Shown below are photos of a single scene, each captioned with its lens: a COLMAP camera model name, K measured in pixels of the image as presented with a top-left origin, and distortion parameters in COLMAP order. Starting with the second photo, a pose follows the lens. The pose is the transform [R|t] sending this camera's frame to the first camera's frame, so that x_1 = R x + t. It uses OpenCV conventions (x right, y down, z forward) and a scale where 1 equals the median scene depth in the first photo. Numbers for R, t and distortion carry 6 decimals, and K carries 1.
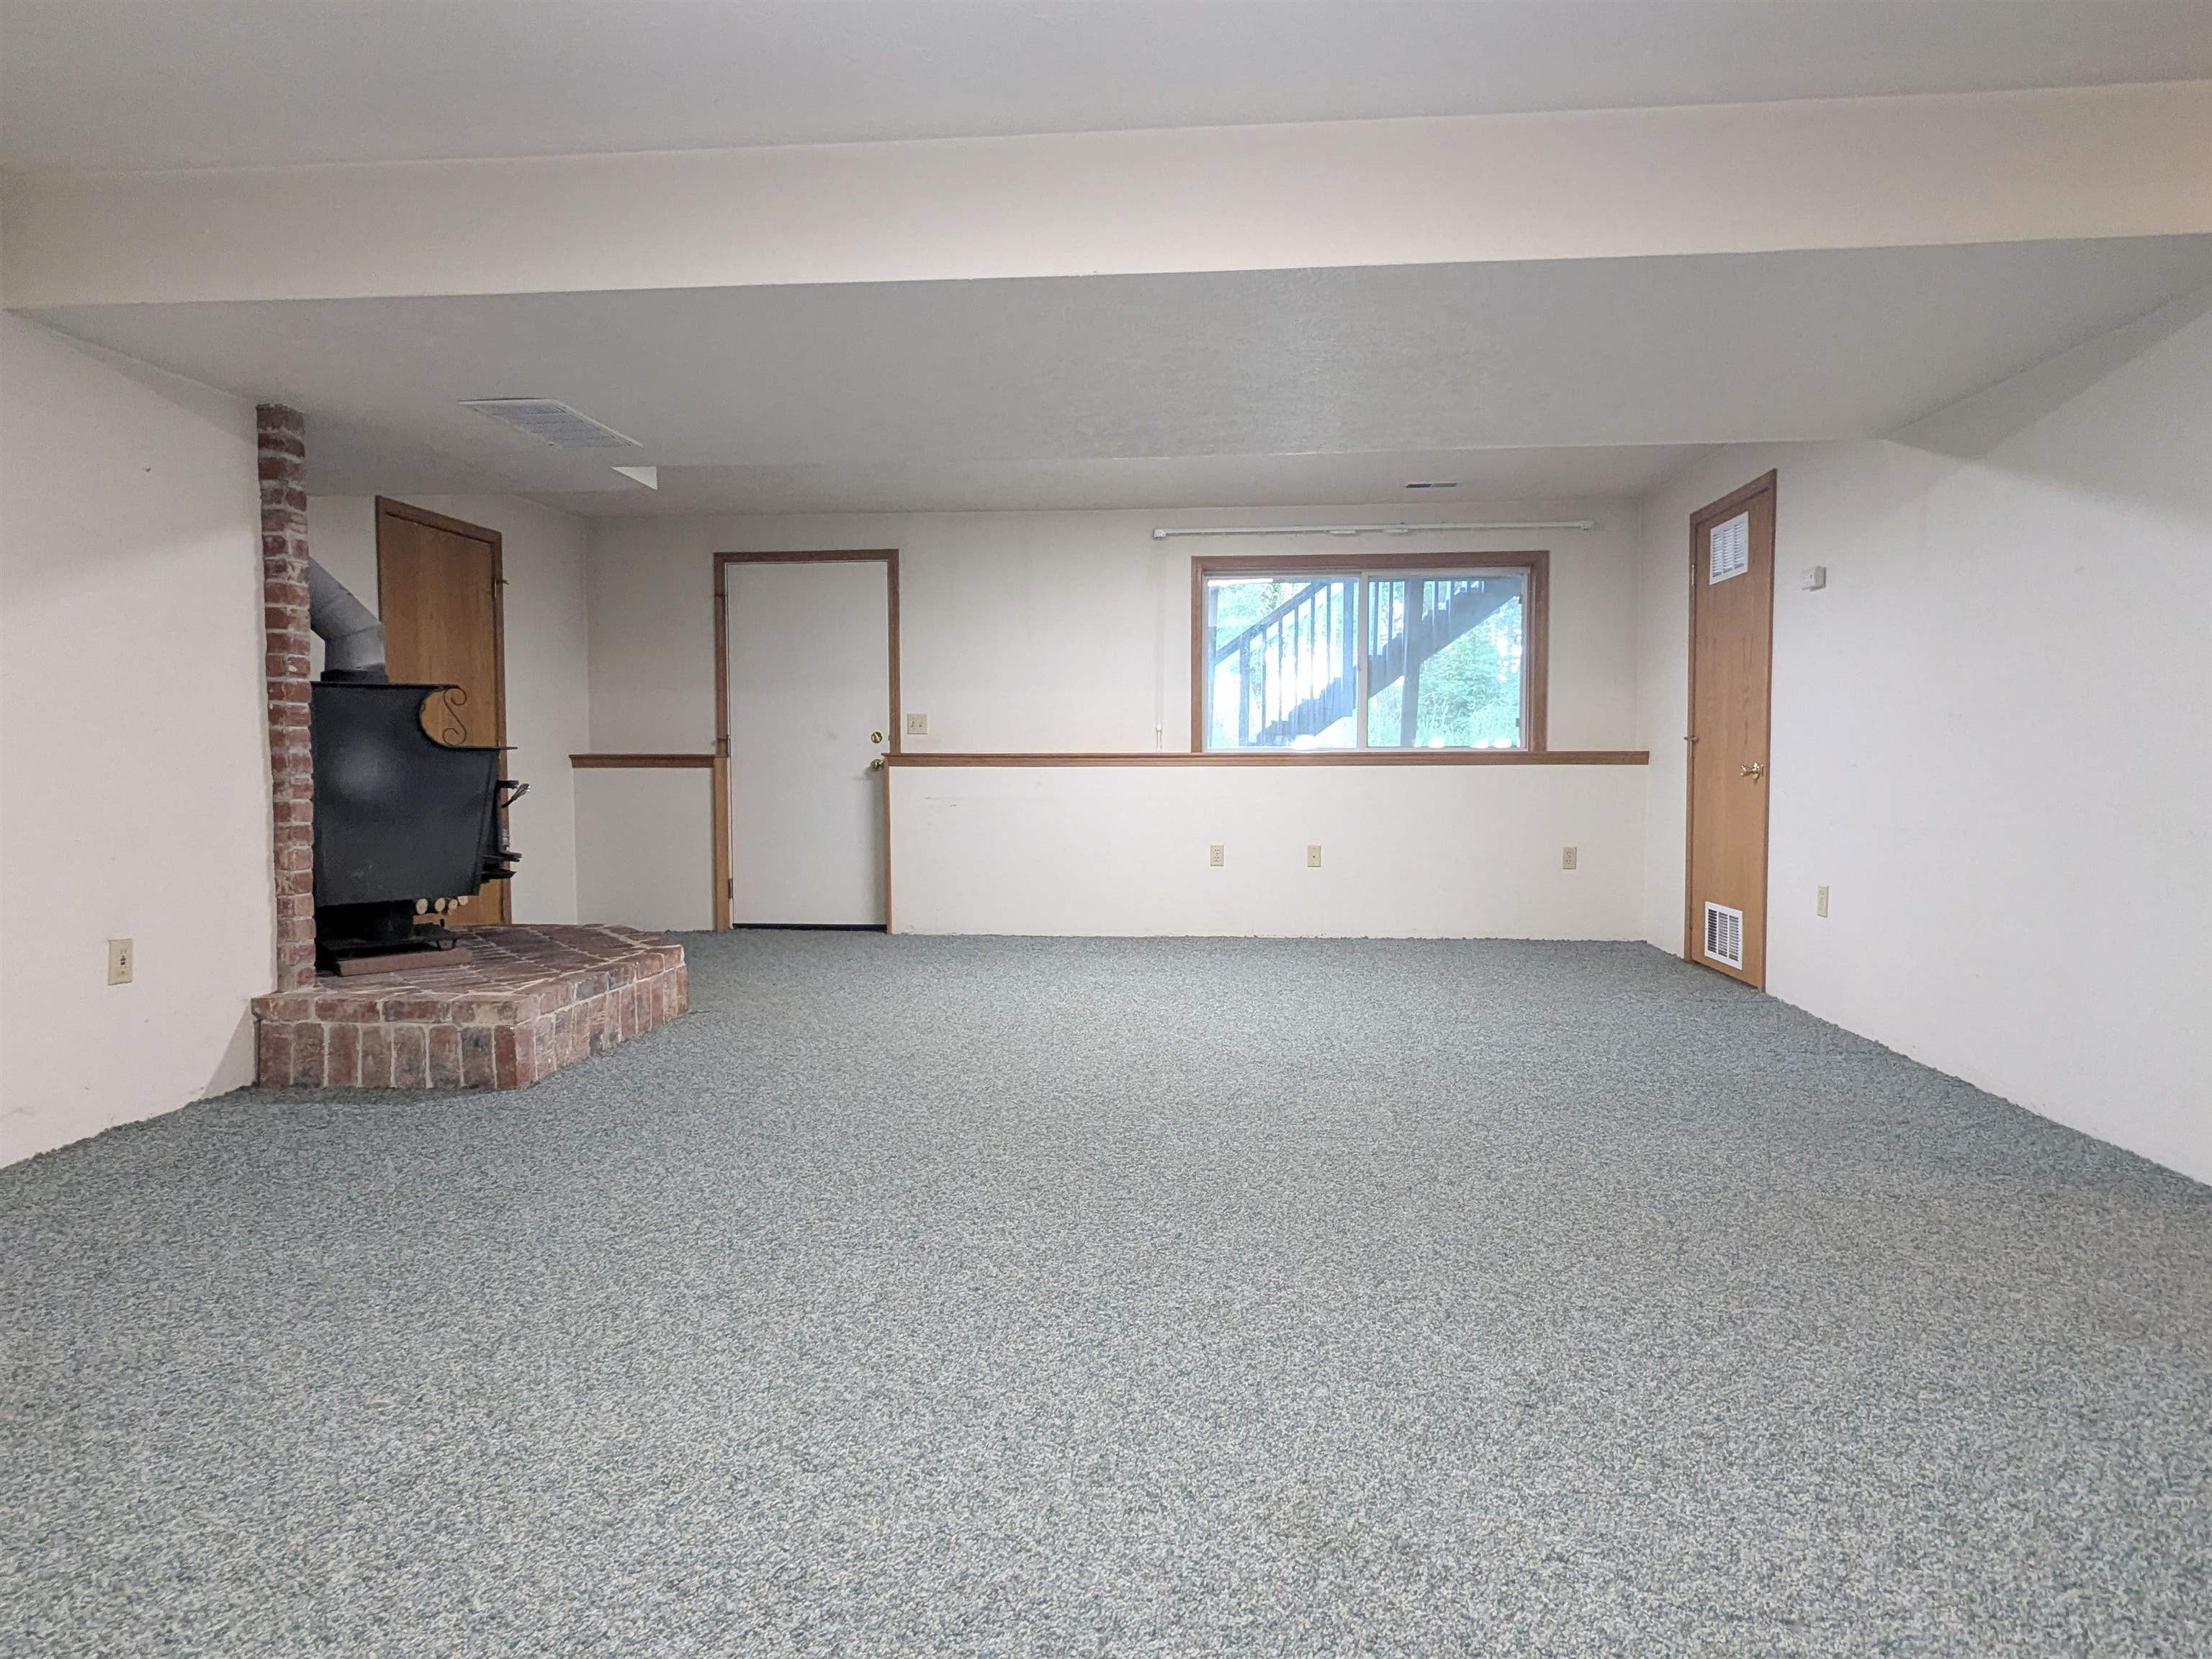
lens RADIAL K [[1242.9, 0, 1108.7], [0, 1242.9, 820.8], [0, 0, 1]] dist [0.003955, -0.000088]
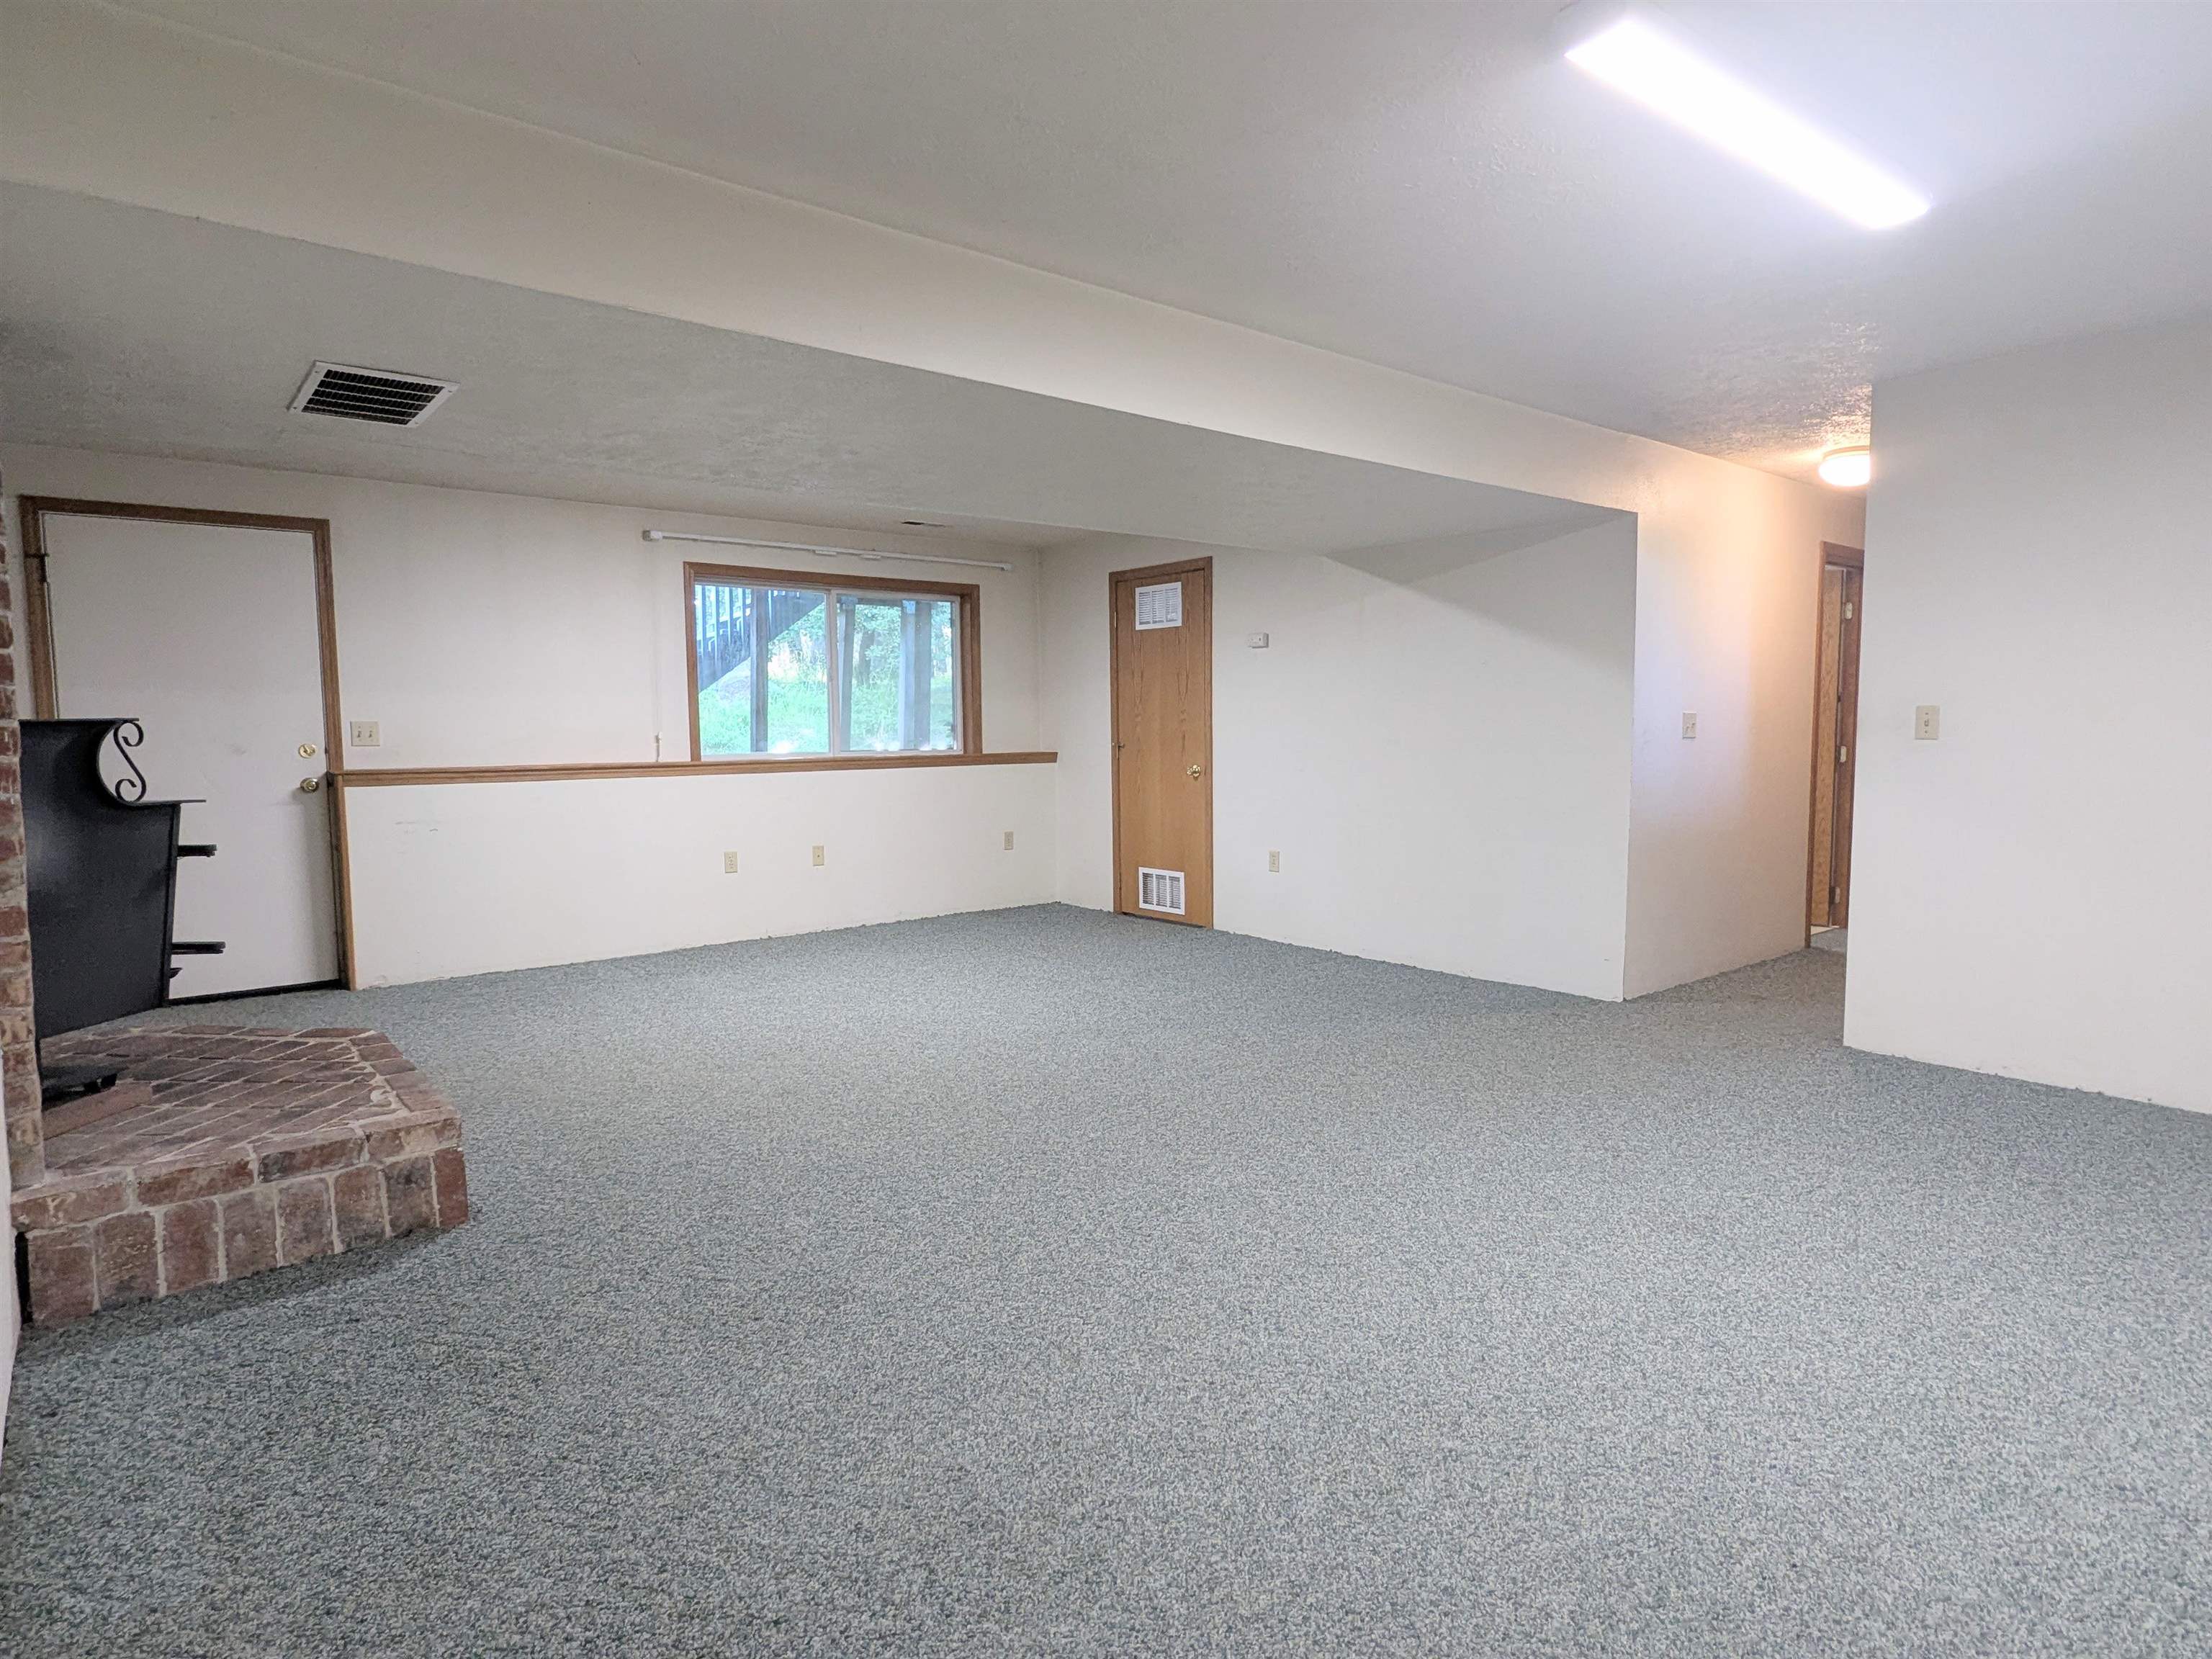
lens RADIAL K [[1242.9, 0, 1108.7], [0, 1242.9, 820.8], [0, 0, 1]] dist [0.003955, -0.000088]
pose [[0.710979, -0.059399, 0.700700, -0.508961], [0.040685, 0.998232, 0.043339, -0.047212], [-0.702035, -0.002305, 0.712139, 0.077536]]
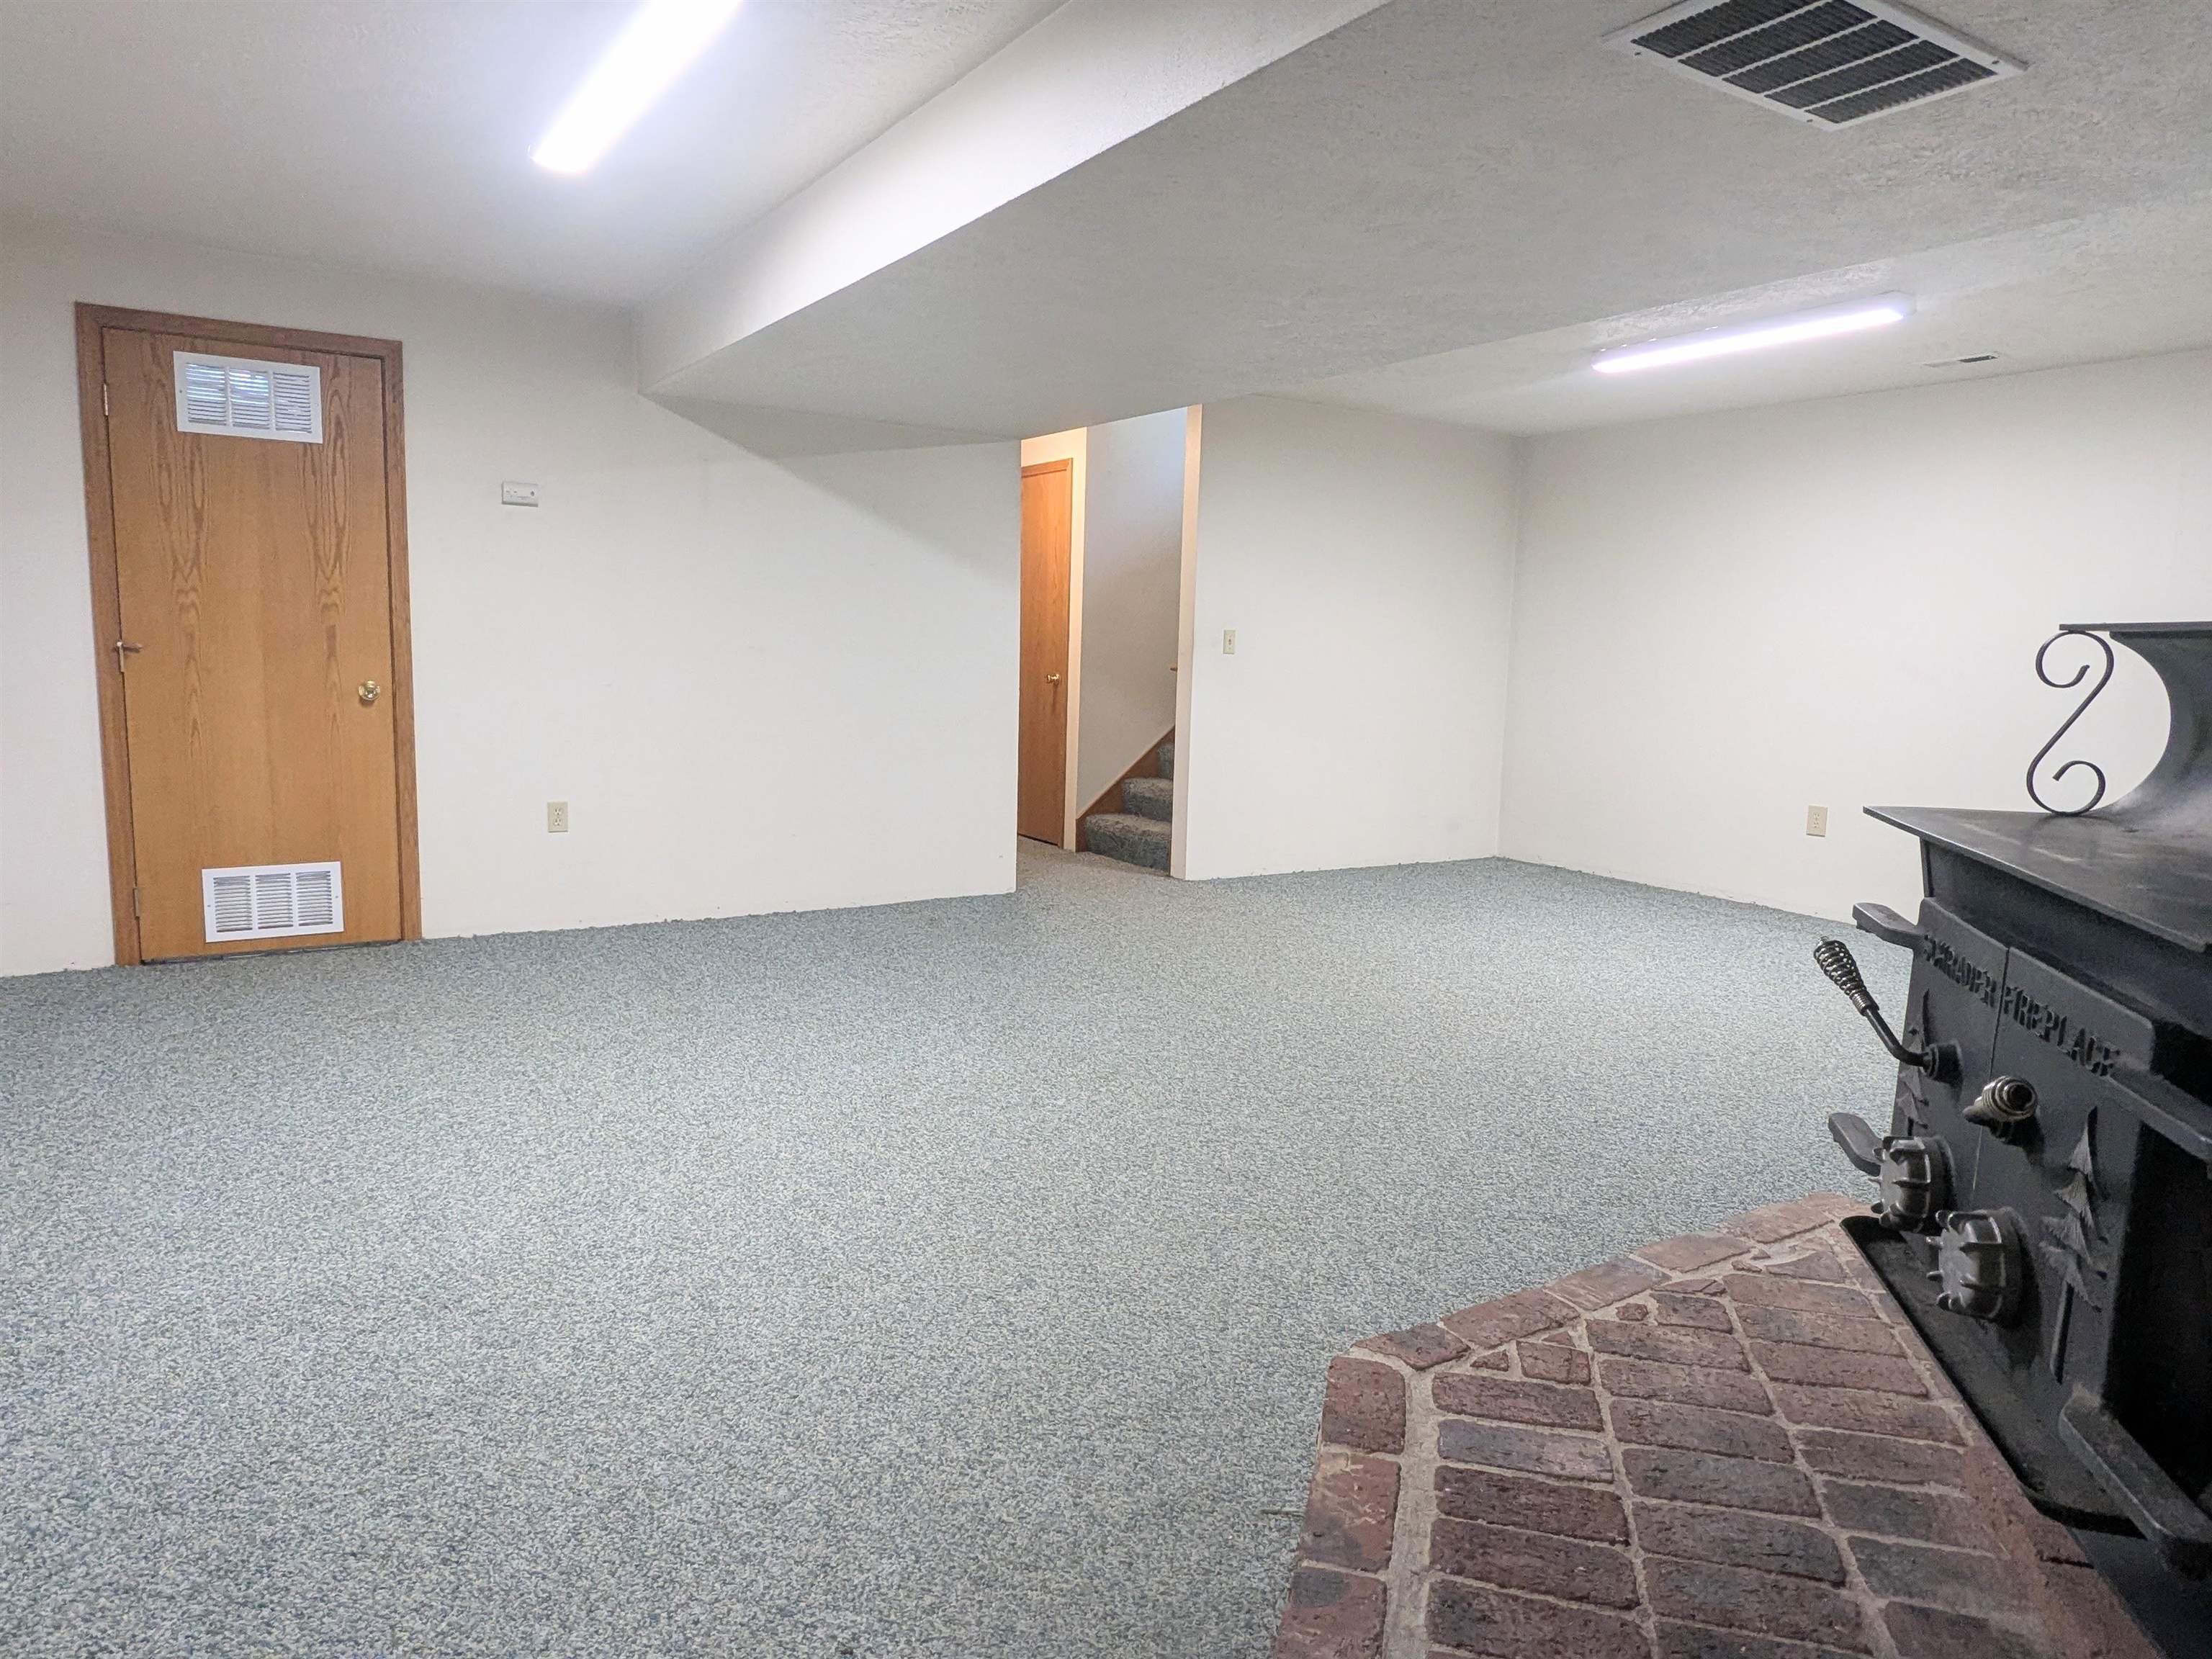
lens RADIAL K [[1391.6, 0, 1124.2], [0, 1391.6, 816.1], [0, 0, 1]] dist [0.004987, 0.000736]
pose [[-0.618531, -0.118022, 0.776846, -0.529012], [0.009194, 0.987501, 0.157345, -0.097969], [-0.785706, 0.104465, -0.609715, 1.147041]]
